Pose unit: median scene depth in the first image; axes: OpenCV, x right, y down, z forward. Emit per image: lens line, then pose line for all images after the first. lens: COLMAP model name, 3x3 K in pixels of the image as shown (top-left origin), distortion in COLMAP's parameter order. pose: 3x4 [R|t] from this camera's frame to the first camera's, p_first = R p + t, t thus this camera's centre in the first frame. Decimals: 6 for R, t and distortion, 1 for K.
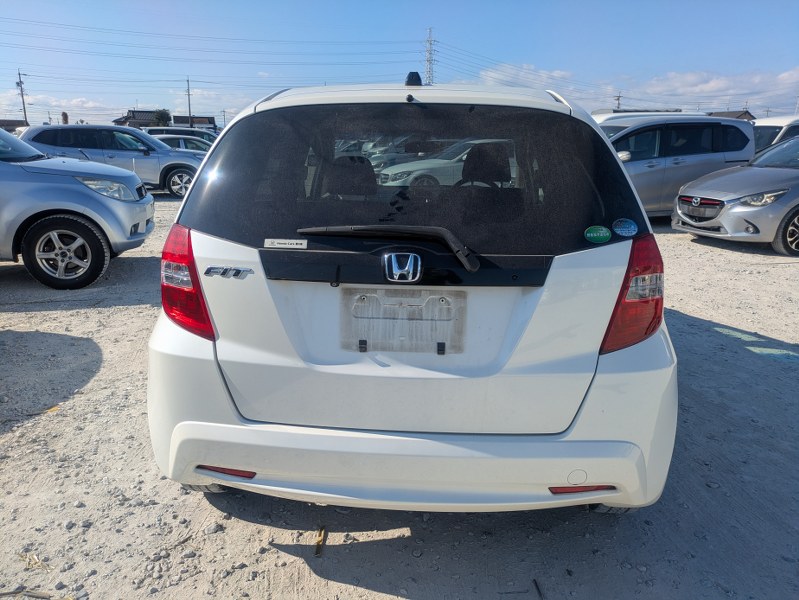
lens RADIAL K [[585.8, 0, 399.6], [0, 585.8, 302.0], [0, 0, 1]] dist [0.054858, -0.004296]
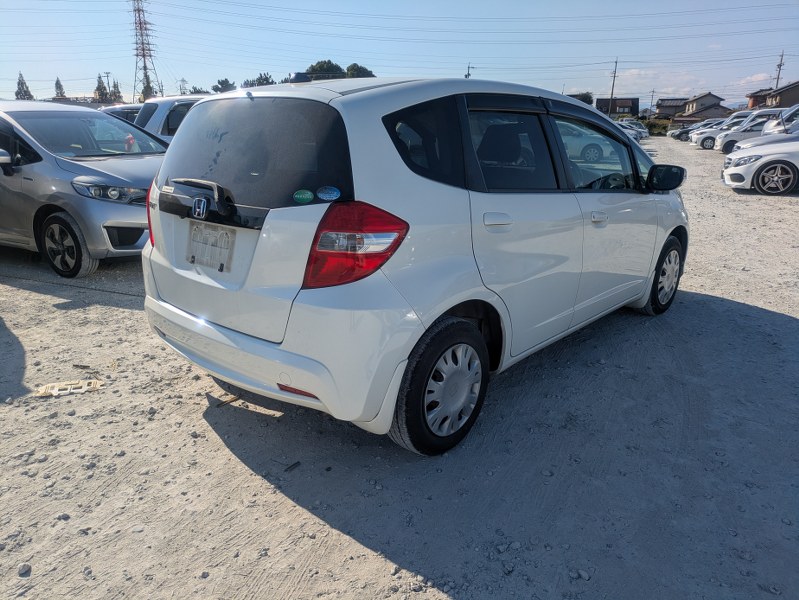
lens RADIAL K [[585.8, 0, 399.8], [0, 585.8, 298.8], [0, 0, 1]] dist [0.054858, -0.004296]
pose [[0.800449, 0.164262, -0.576454, 1.284603], [-0.152580, 0.985875, 0.069058, -0.012934], [0.579655, 0.032678, 0.814206, 0.065599]]
